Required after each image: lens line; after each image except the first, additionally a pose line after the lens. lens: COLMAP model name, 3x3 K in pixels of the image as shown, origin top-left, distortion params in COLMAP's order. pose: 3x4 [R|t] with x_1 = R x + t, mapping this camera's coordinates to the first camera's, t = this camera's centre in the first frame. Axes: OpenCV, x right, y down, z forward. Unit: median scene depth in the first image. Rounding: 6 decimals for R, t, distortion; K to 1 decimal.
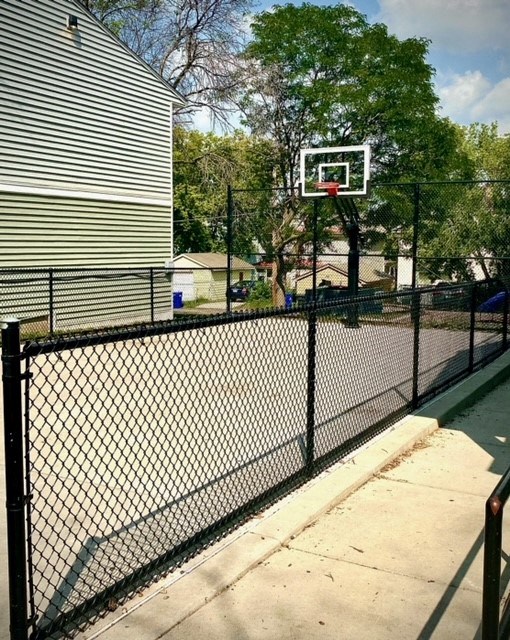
lens RADIAL K [[695.1, 0, 255.0], [0, 695.1, 320.0], [0, 0, 1]] dist [-0.002822, -0.005818]
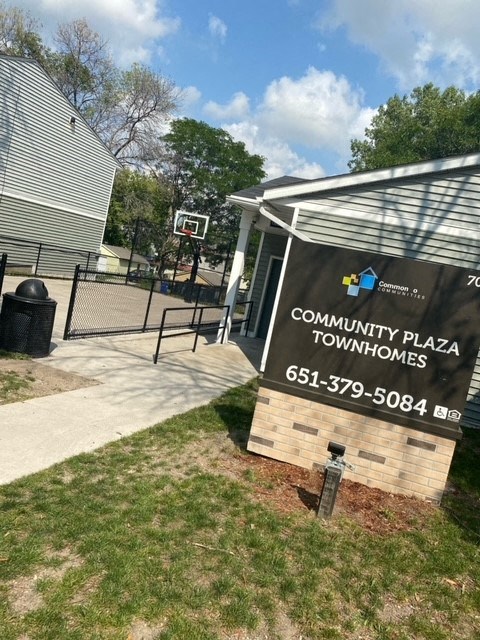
lens RADIAL K [[491.3, 0, 240.0], [0, 491.3, 320.0], [0, 0, 1]] dist [0.008933, 0.001876]
pose [[0.963574, 0.182690, 0.195320, 0.012527], [-0.187060, 0.982340, 0.004005, 0.015635], [-0.191139, -0.040396, 0.980731, -0.254568]]
